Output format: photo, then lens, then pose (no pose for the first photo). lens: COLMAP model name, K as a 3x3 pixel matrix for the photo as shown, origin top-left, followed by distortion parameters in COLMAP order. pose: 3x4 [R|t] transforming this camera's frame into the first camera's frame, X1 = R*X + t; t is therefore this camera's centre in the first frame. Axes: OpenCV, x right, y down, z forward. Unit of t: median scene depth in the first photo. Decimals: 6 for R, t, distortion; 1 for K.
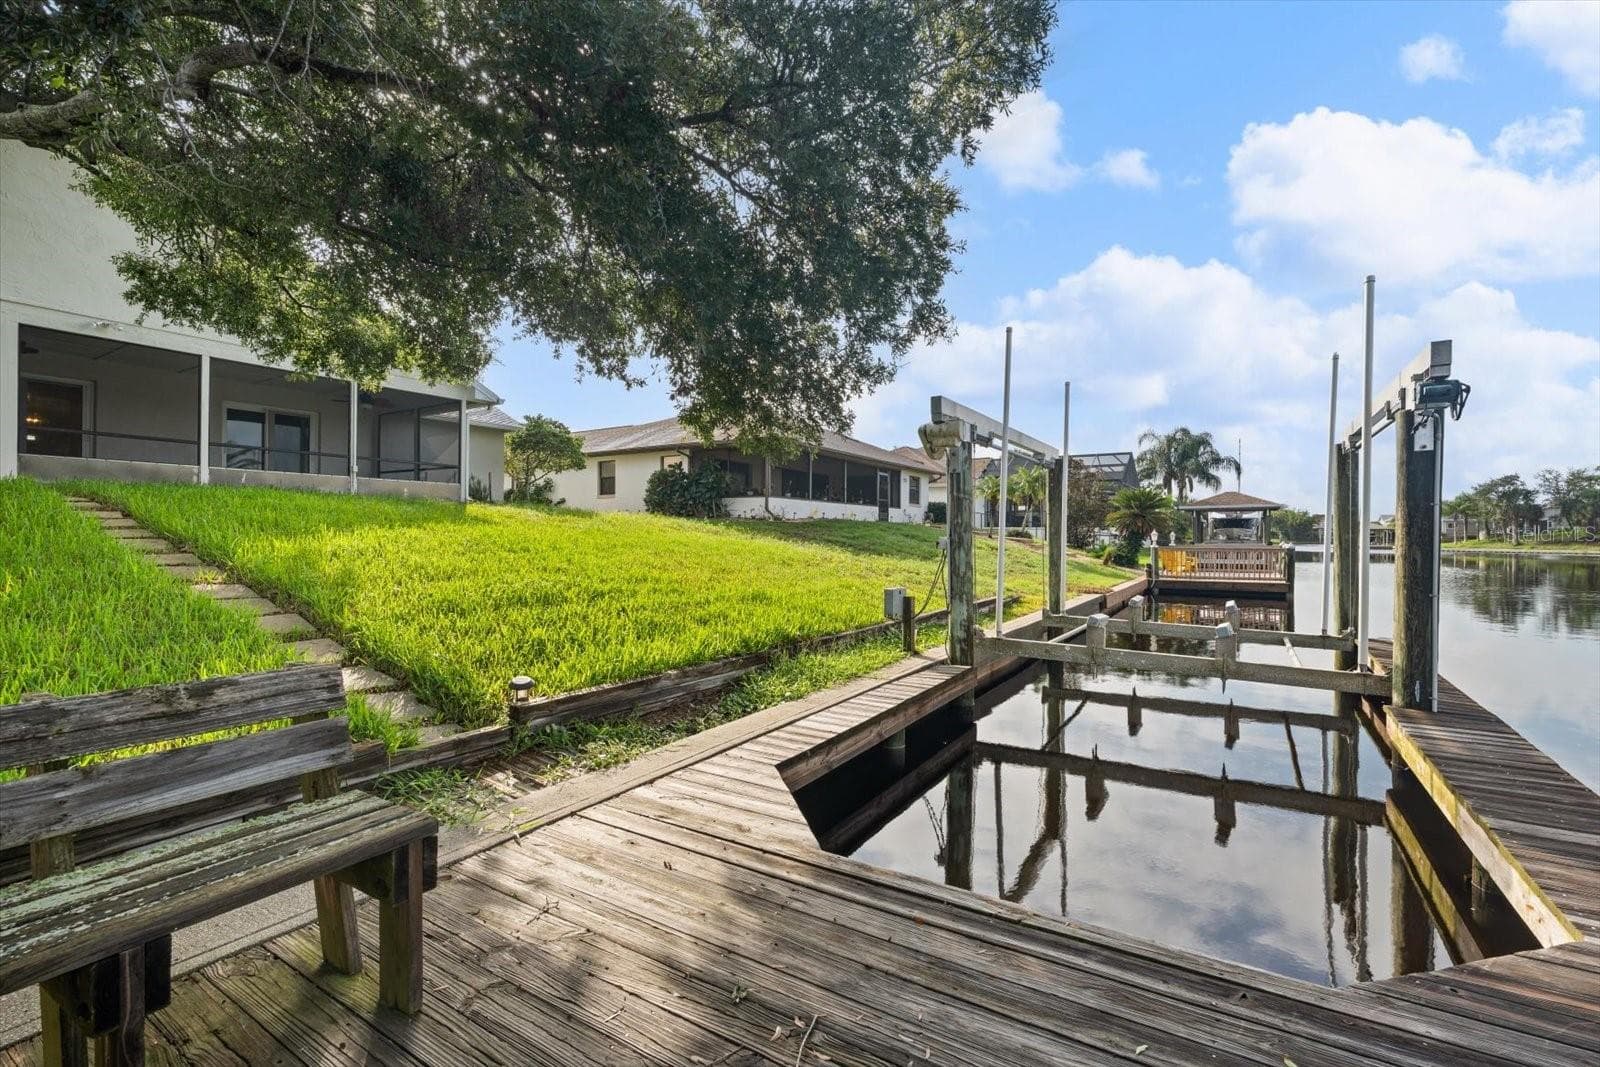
lens RADIAL K [[702.4, 0, 800.8], [0, 702.4, 527.9], [0, 0, 1]] dist [-0.004720, -0.000328]
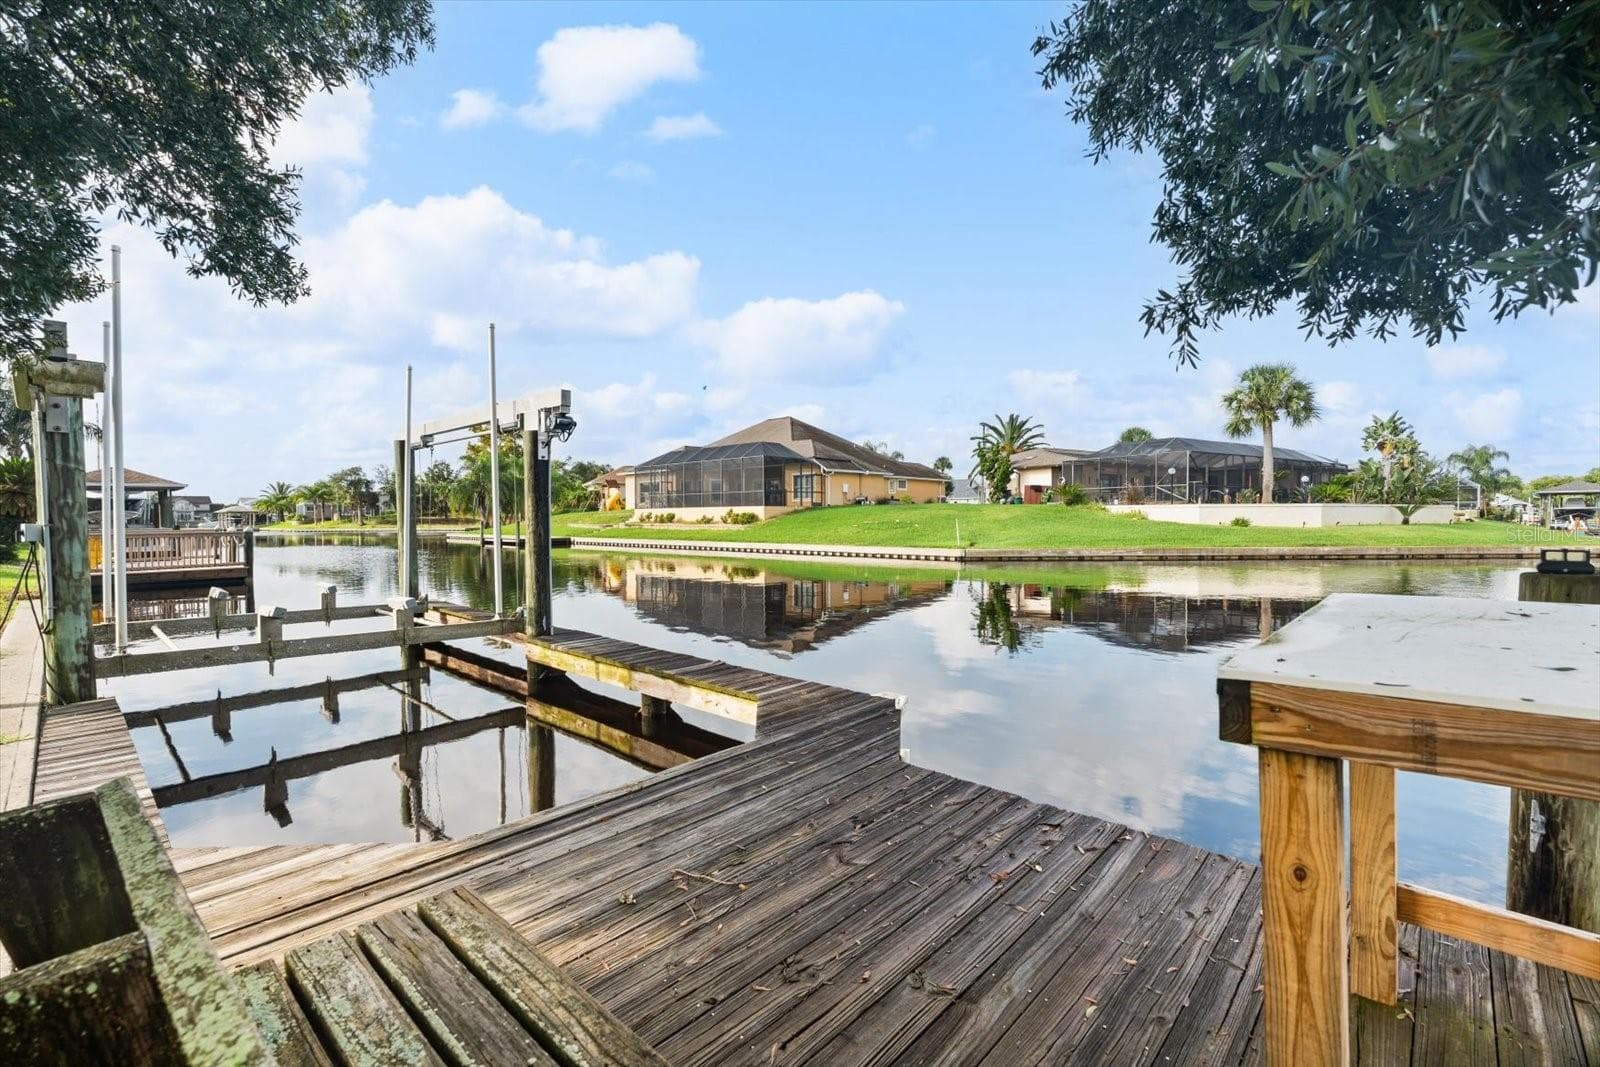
lens RADIAL K [[702.4, 0, 801.5], [0, 702.4, 525.8], [0, 0, 1]] dist [-0.004720, -0.000328]
pose [[0.191076, -0.019269, 0.981386, -0.456124], [-0.002538, 0.999794, 0.020124, -0.002630], [-0.981572, -0.006336, 0.190988, 0.180641]]
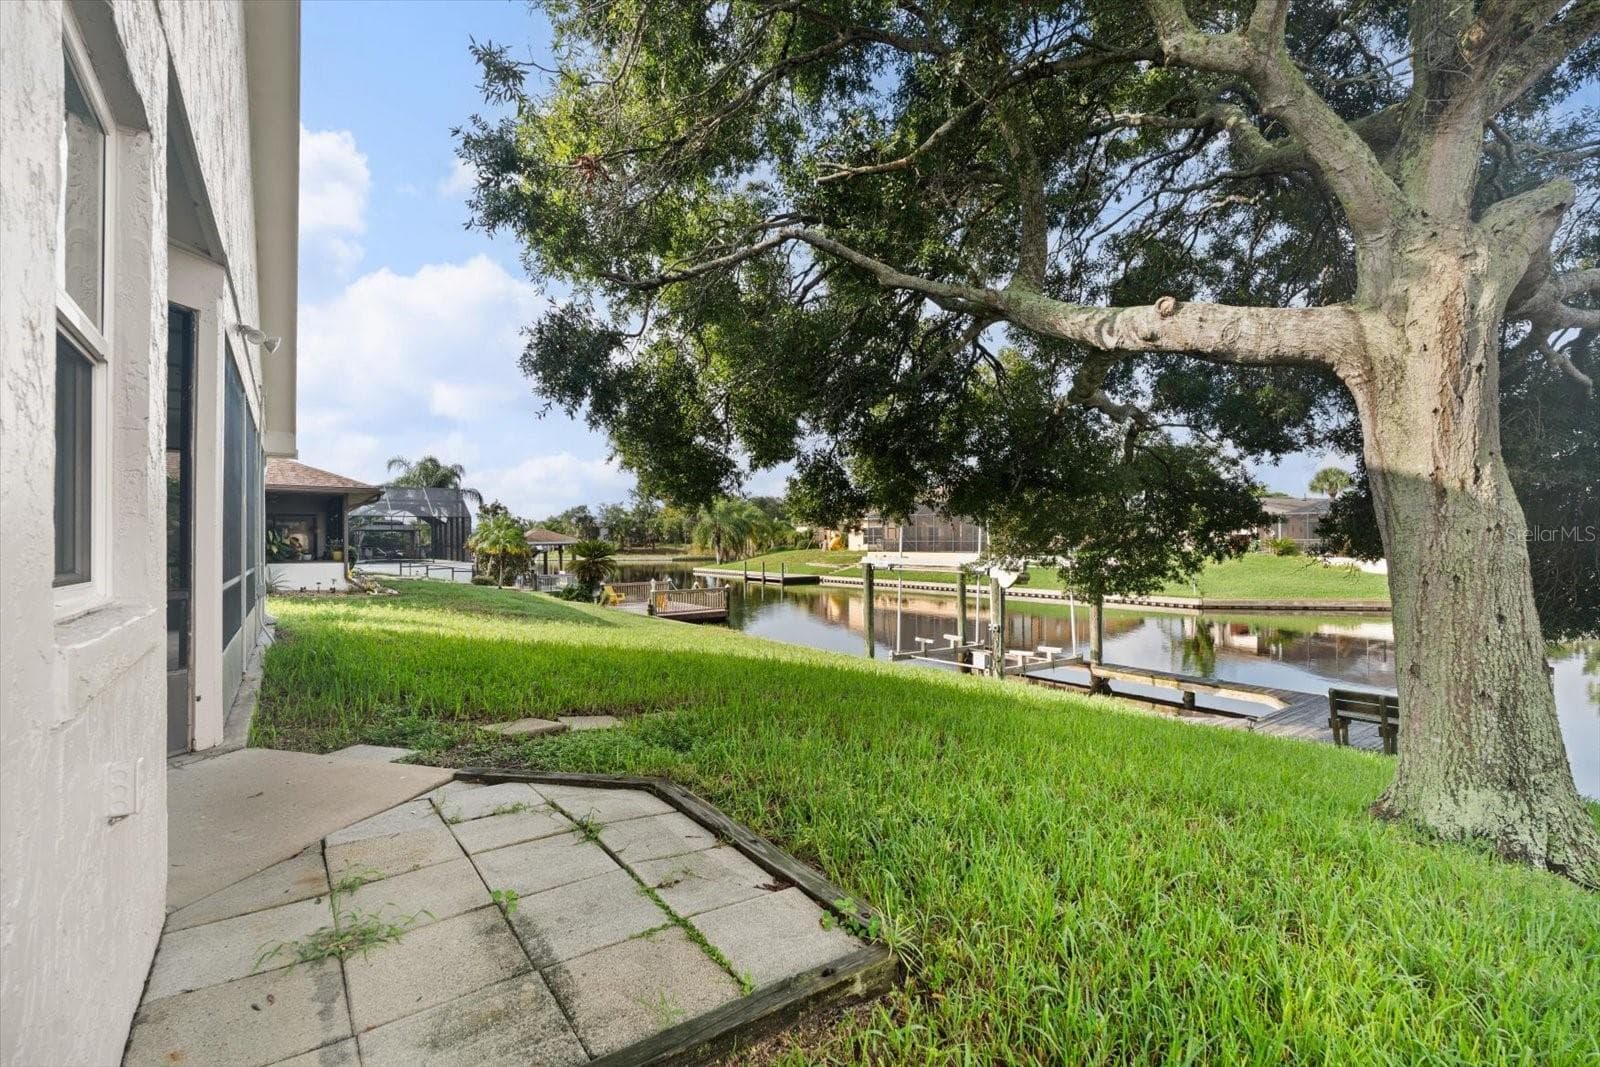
lens RADIAL K [[702.4, 0, 796.6], [0, 702.4, 535.7], [0, 0, 1]] dist [-0.004720, -0.000328]
pose [[0.372409, -0.003649, 0.928062, -2.388356], [-0.000159, 0.999992, 0.003996, -0.317045], [-0.928069, -0.001636, 0.372405, 0.988621]]
